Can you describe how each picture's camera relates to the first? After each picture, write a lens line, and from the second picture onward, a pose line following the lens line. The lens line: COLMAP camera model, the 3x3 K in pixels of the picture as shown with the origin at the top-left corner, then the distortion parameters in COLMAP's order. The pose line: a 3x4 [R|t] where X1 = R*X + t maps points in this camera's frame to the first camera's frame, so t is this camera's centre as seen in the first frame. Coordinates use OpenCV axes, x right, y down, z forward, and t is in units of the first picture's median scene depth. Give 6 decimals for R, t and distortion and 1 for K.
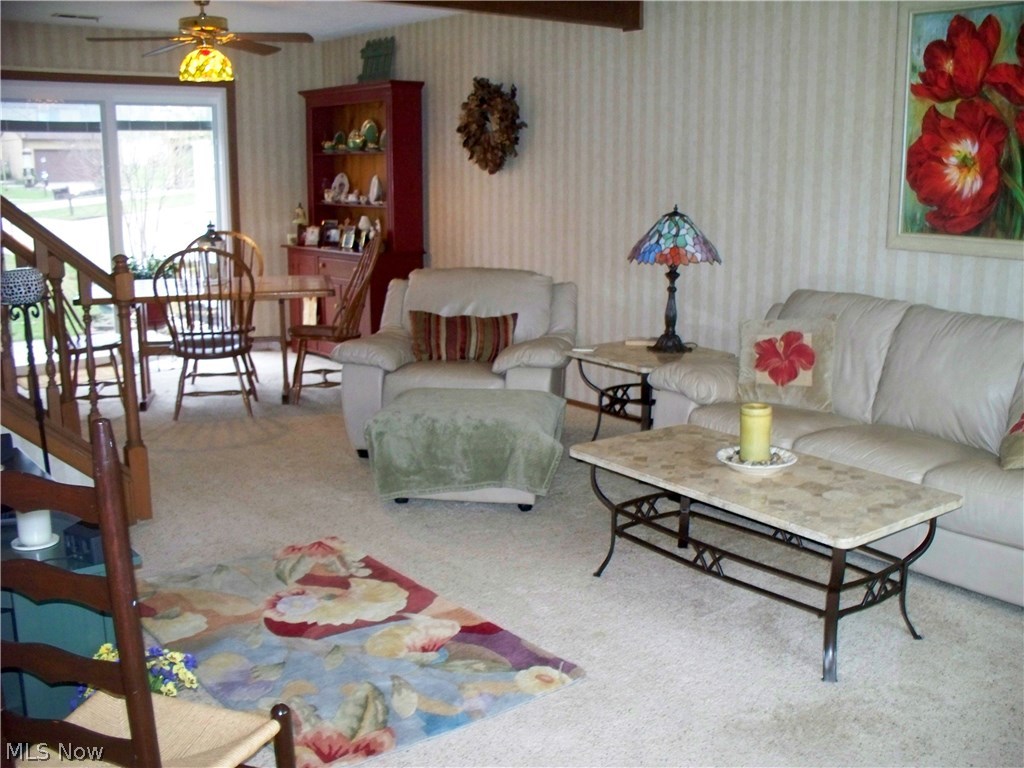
lens RADIAL K [[1071.4, 0, 513.8], [0, 1071.4, 389.0], [0, 0, 1]] dist [-0.183011, 0.194265]
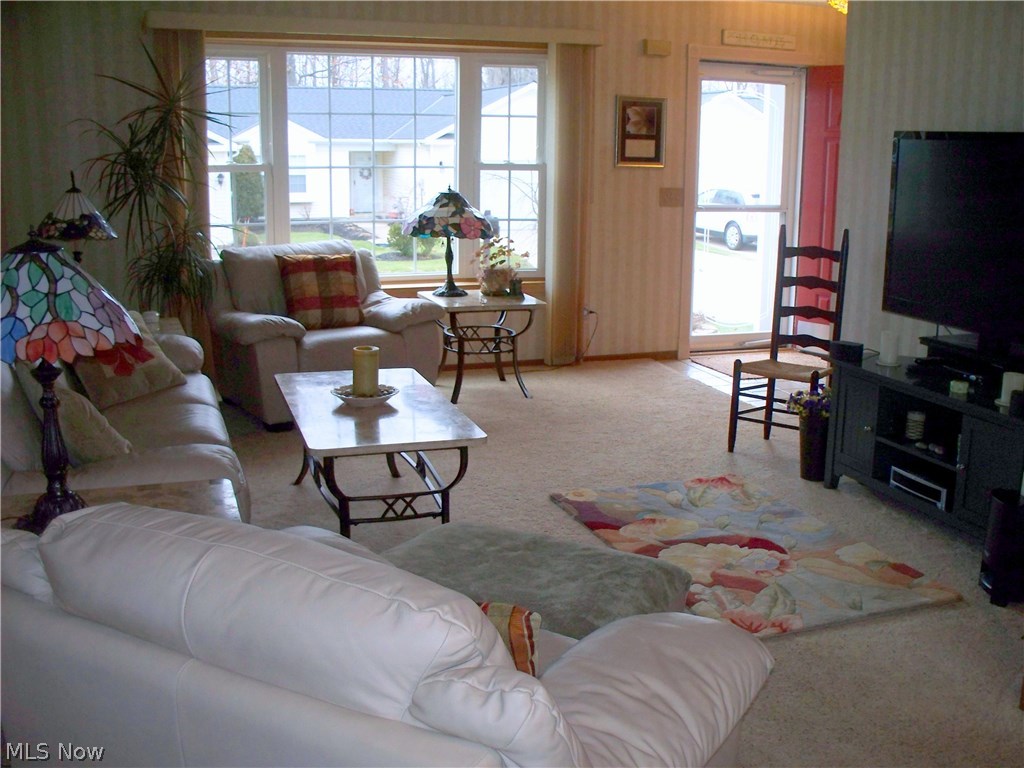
lens RADIAL K [[1071.4, 0, 513.8], [0, 1071.4, 389.0], [0, 0, 1]] dist [-0.183011, 0.194265]
pose [[-0.949095, -0.082790, 0.303917, -0.284740], [0.053407, 0.908576, 0.414290, -0.418294], [-0.310431, 0.409432, -0.857903, 1.965099]]
